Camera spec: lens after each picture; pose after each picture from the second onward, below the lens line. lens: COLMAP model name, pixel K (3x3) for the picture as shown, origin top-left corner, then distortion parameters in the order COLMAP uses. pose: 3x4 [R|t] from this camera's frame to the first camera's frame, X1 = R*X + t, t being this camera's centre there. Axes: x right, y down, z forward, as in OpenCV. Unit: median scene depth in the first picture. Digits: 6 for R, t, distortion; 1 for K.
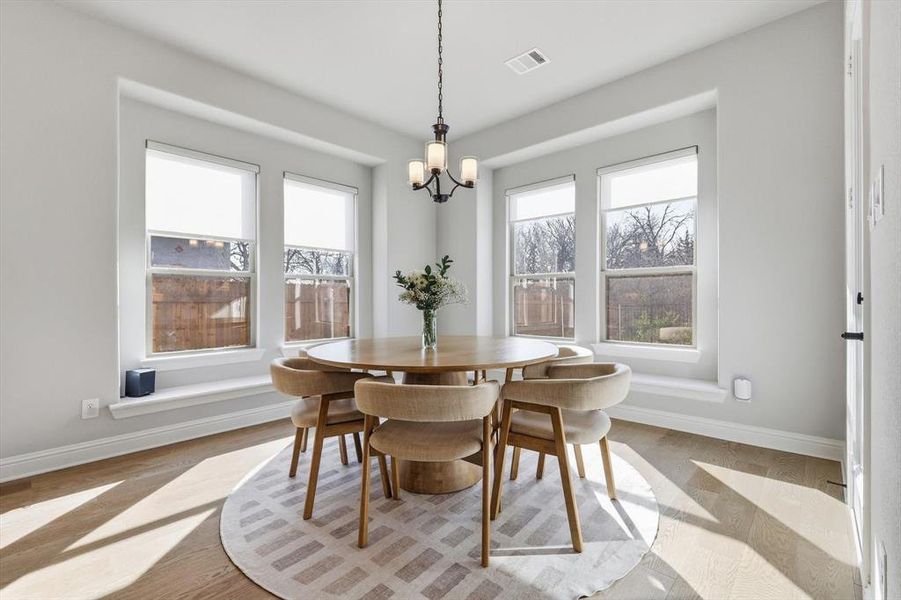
lens RADIAL K [[397.1, 0, 450.5], [0, 397.1, 300.0], [0, 0, 1]] dist [0.003257, 0.000046]
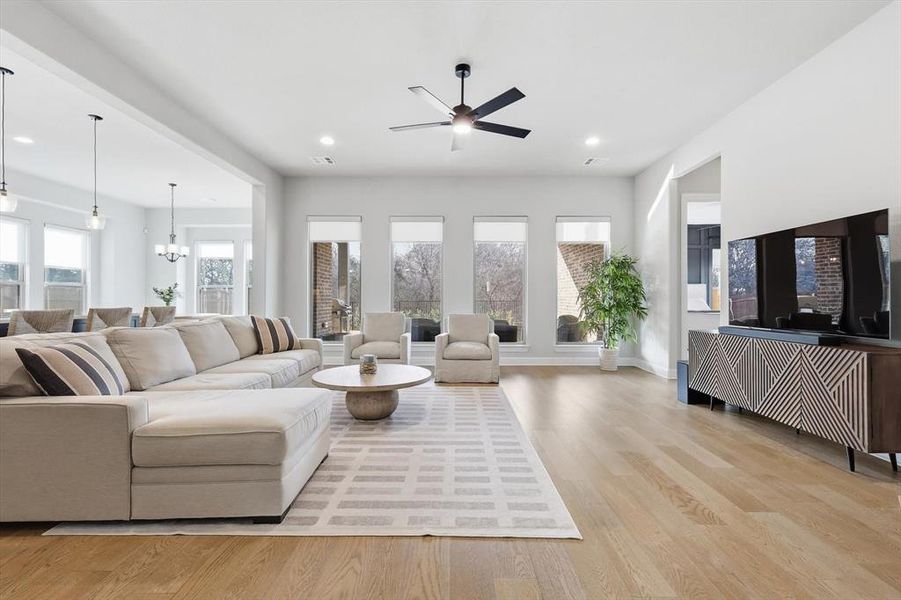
lens RADIAL K [[402.5, 0, 452.2], [0, 402.5, 295.4], [0, 0, 1]] dist [0.001137, 0.000083]
pose [[0.736046, 0.006702, 0.676898, -0.487763], [-0.000699, 0.999958, -0.009141, 0.004570], [-0.676931, 0.006255, 0.736020, -2.367151]]
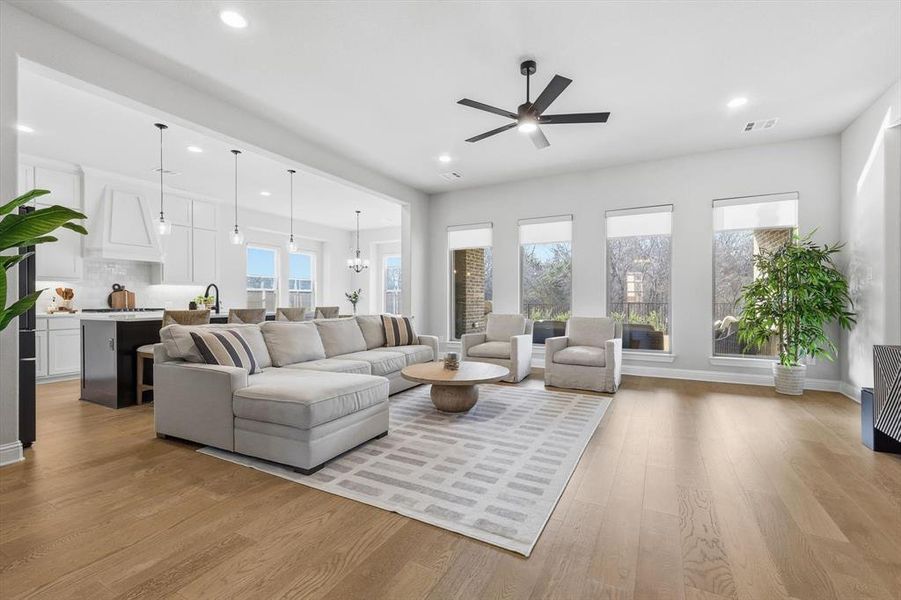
lens RADIAL K [[397.1, 0, 450.5], [0, 397.1, 300.0], [0, 0, 1]] dist [0.003257, 0.000046]
pose [[0.968317, 0.000083, 0.249726, -0.110471], [0.000669, 0.999995, -0.002927, 0.004970], [-0.249725, 0.003002, 0.968312, -2.611119]]
